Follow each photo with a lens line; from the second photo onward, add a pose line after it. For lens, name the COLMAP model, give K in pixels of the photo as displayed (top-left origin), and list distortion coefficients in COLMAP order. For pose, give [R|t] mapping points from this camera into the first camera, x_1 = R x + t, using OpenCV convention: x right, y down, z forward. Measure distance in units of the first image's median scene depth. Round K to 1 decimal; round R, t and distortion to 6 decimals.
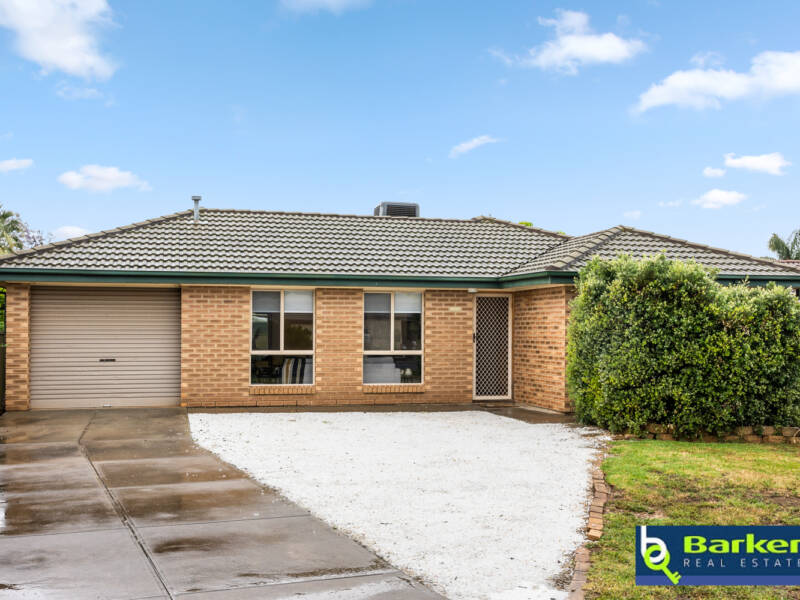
lens RADIAL K [[912.9, 0, 400.0], [0, 912.9, 300.0], [0, 0, 1]] dist [0.003078, -0.001644]
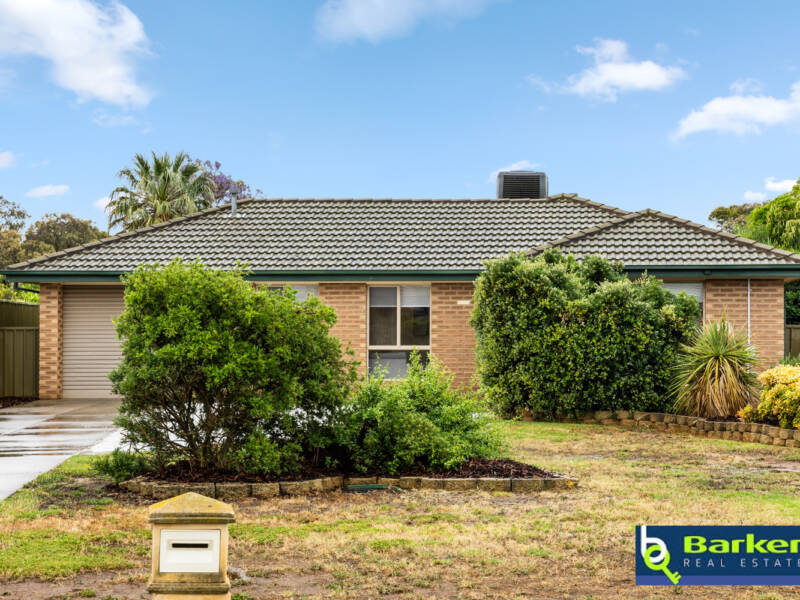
lens RADIAL K [[1567.3, 0, 400.0], [0, 1567.3, 300.0], [0, 0, 1]] dist [-0.004666, -0.001505]
pose [[0.949074, -0.009900, -0.314898, 0.556720], [0.014219, 0.999834, 0.011420, -0.013470], [0.314732, -0.015316, 0.949057, -0.634911]]
